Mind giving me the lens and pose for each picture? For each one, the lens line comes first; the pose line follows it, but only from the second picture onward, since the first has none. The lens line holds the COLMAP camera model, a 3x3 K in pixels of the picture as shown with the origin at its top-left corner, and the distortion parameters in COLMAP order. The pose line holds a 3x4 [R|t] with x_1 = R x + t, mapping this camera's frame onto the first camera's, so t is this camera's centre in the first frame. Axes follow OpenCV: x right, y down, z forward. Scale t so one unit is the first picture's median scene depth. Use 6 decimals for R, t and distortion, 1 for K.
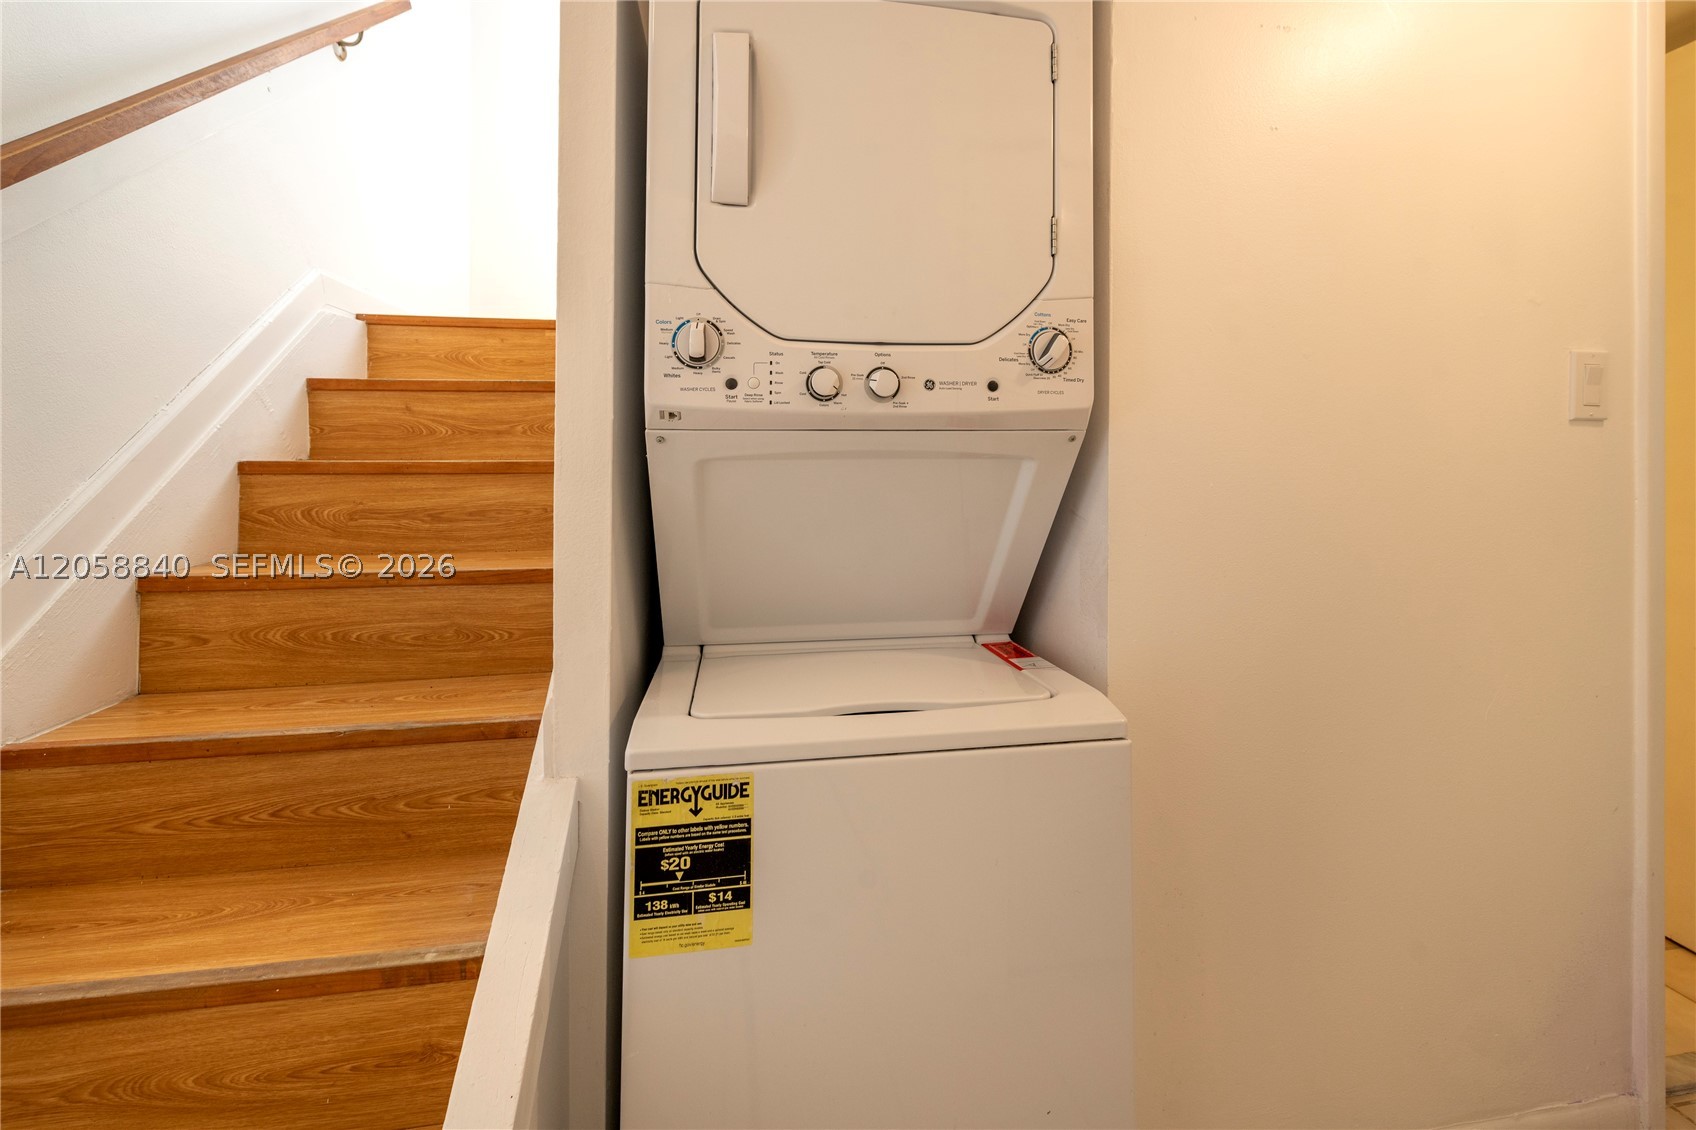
lens RADIAL K [[699.4, 0, 776.5], [0, 699.4, 448.1], [0, 0, 1]] dist [0.008337, -0.002684]
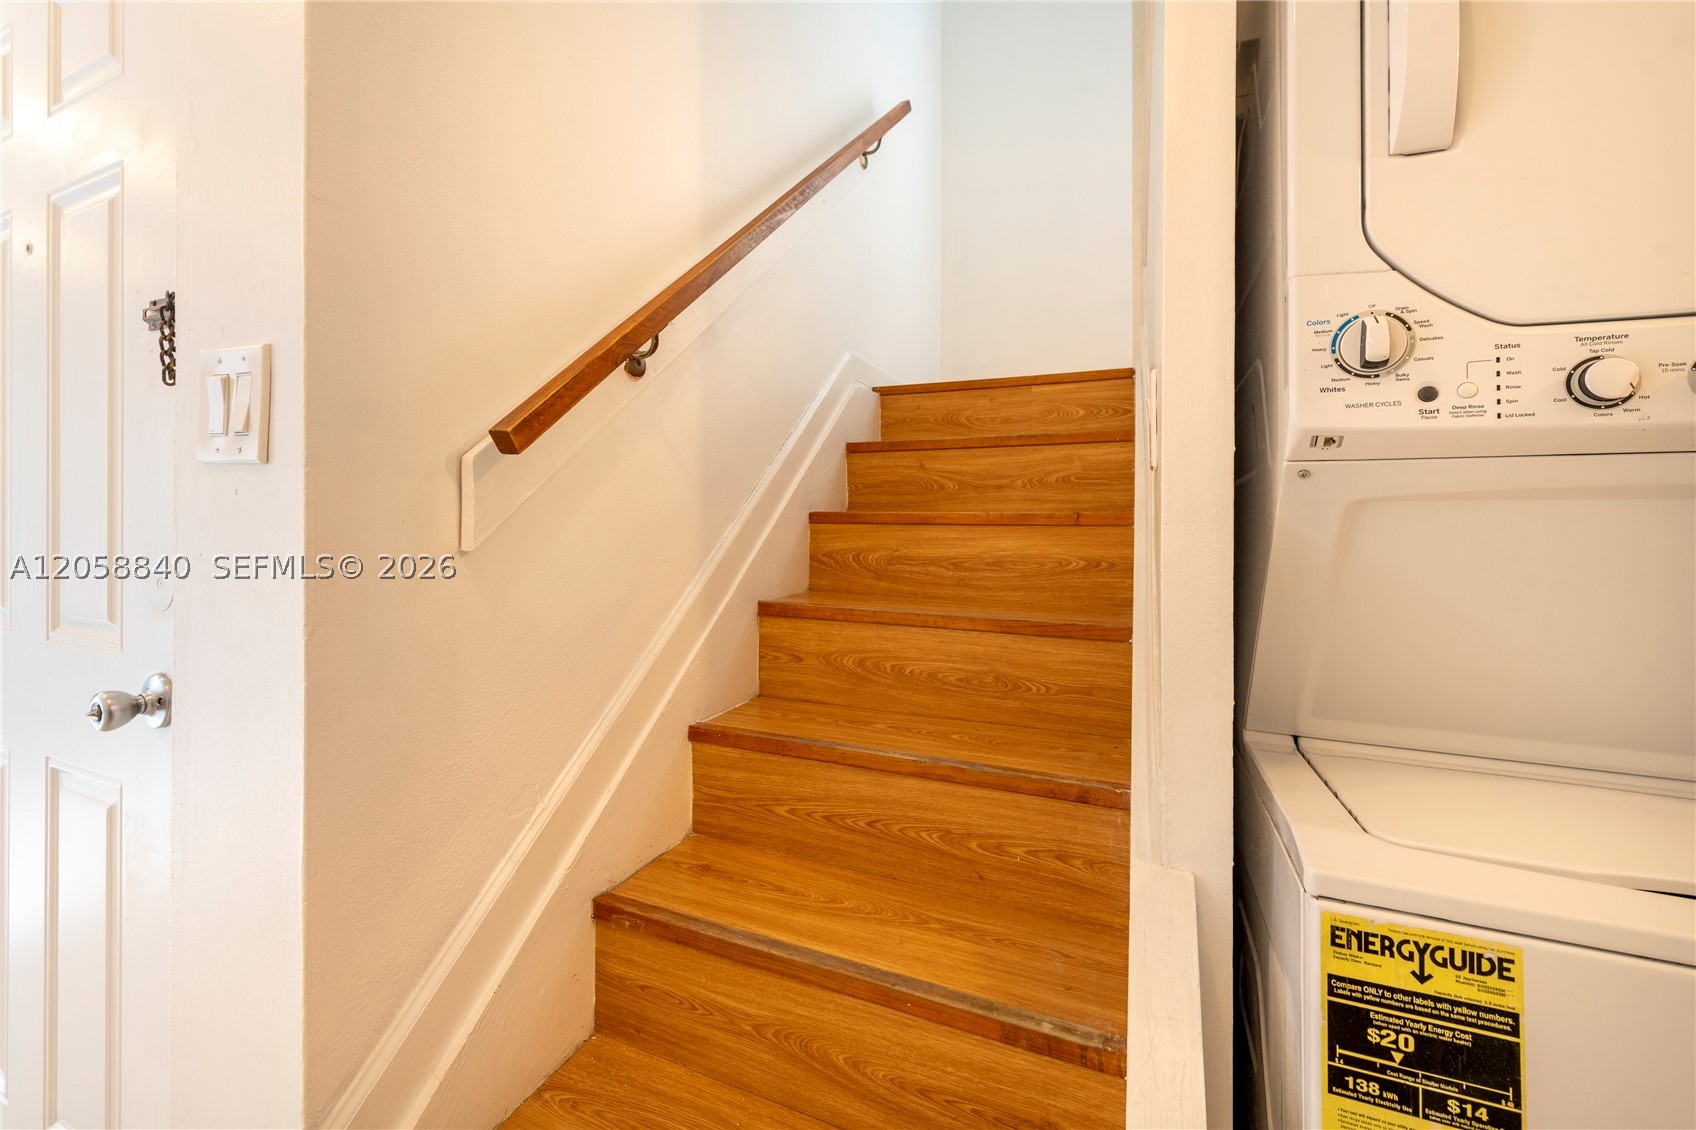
lens RADIAL K [[699.4, 0, 840.3], [0, 699.4, 499.4], [0, 0, 1]] dist [0.008337, -0.002684]
pose [[0.843094, -0.008862, -0.537693, -0.173387], [0.004242, 0.999943, -0.009830, 0.021488], [0.537749, 0.006007, 0.843083, 0.044584]]
